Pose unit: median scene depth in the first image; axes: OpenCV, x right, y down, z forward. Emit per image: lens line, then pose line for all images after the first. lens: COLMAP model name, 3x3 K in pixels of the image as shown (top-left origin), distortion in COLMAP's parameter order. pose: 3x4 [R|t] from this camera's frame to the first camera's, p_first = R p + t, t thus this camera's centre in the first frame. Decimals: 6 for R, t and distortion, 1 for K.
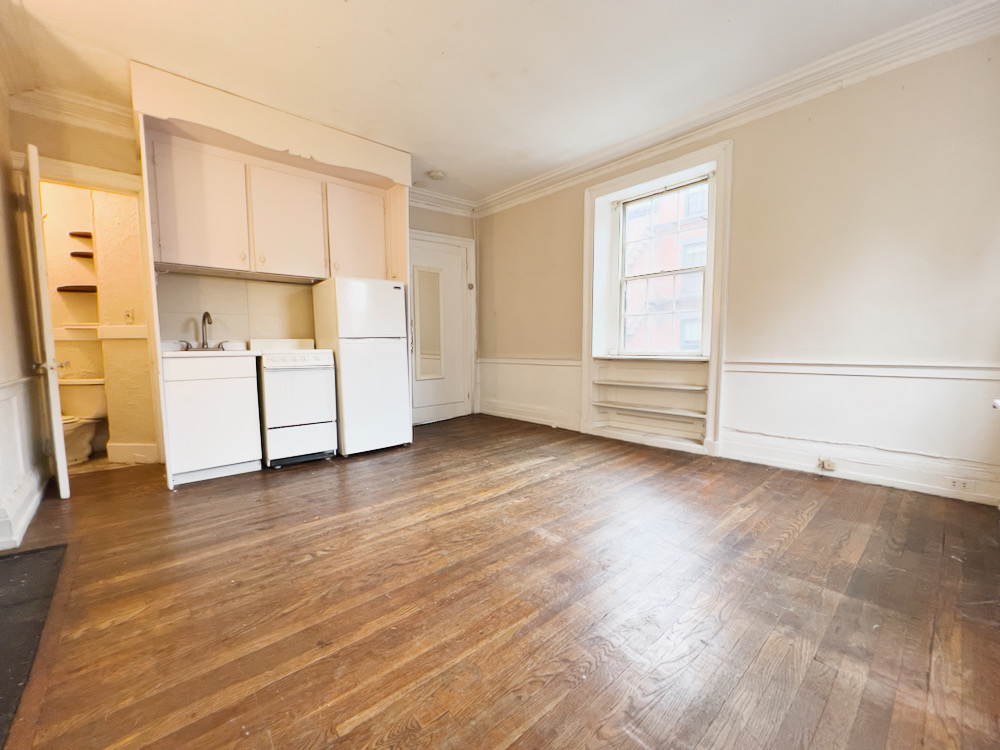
lens RADIAL K [[402.5, 0, 501.0], [0, 402.5, 376.7], [0, 0, 1]] dist [-0.004195, -0.000182]
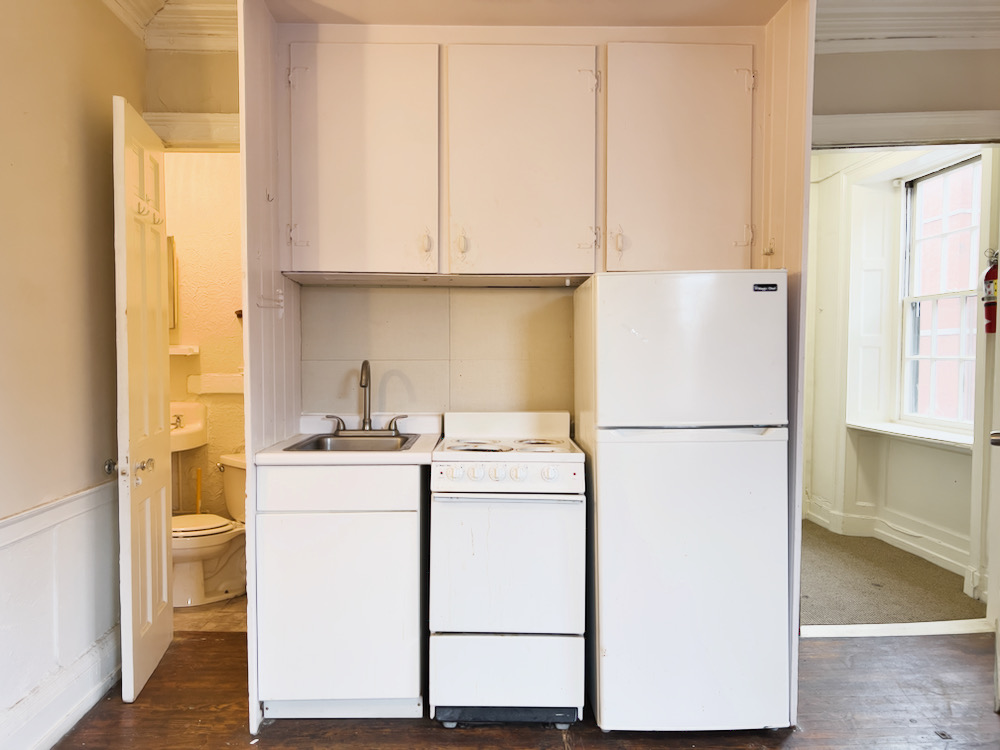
lens RADIAL K [[741.8, 0, 500.0], [0, 741.8, 375.0], [0, 0, 1]] dist [0.041206, -0.002123]
pose [[0.762431, 0.031465, -0.646304, -0.009300], [-0.058720, 0.998060, -0.020680, -0.141258], [0.644400, 0.053719, 0.762799, 0.424457]]
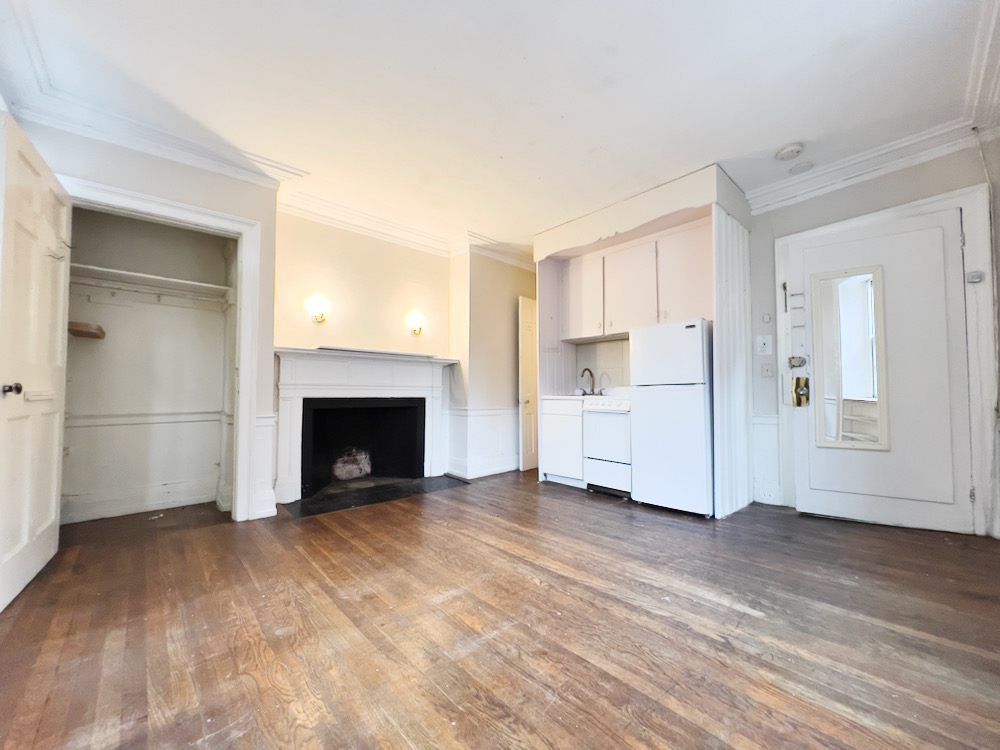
lens RADIAL K [[402.5, 0, 501.0], [0, 402.5, 376.7], [0, 0, 1]] dist [-0.004195, -0.000182]
pose [[0.014695, -0.030868, -0.999415, 0.721056], [-0.079087, 0.996356, -0.031936, -0.065823], [0.996759, 0.079510, 0.012200, 0.716096]]
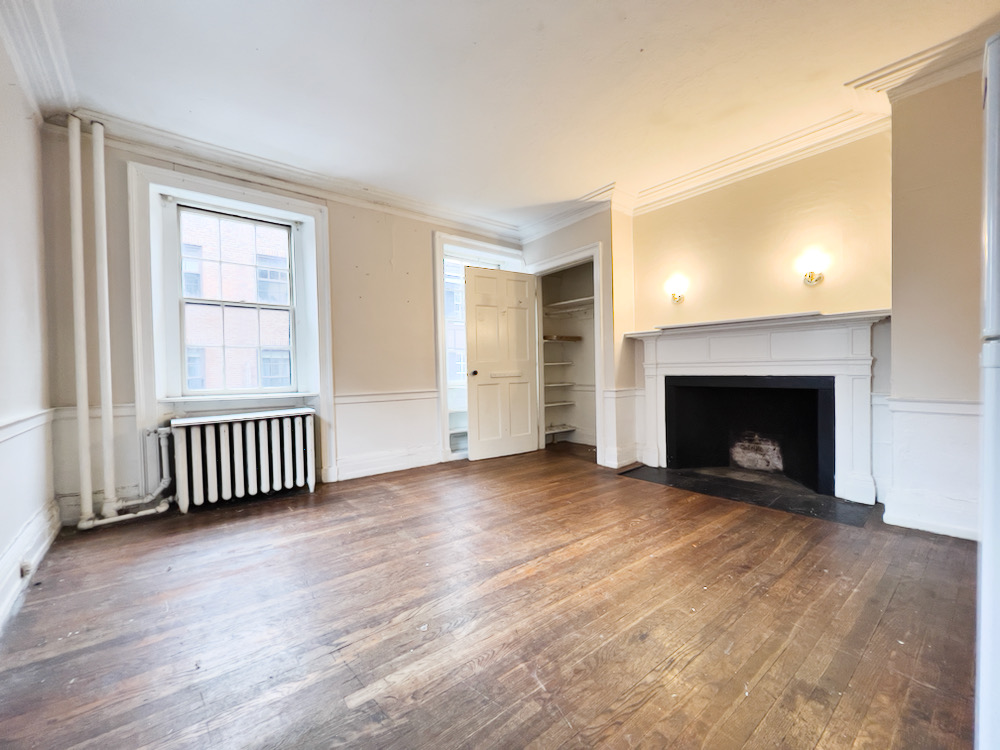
lens RADIAL K [[402.5, 0, 501.0], [0, 402.5, 376.7], [0, 0, 1]] dist [-0.004195, -0.000182]
pose [[-0.998392, 0.027688, 0.049473, -0.031093], [0.032194, 0.995170, 0.092738, -0.130107], [-0.046667, 0.094181, -0.994461, 1.476970]]
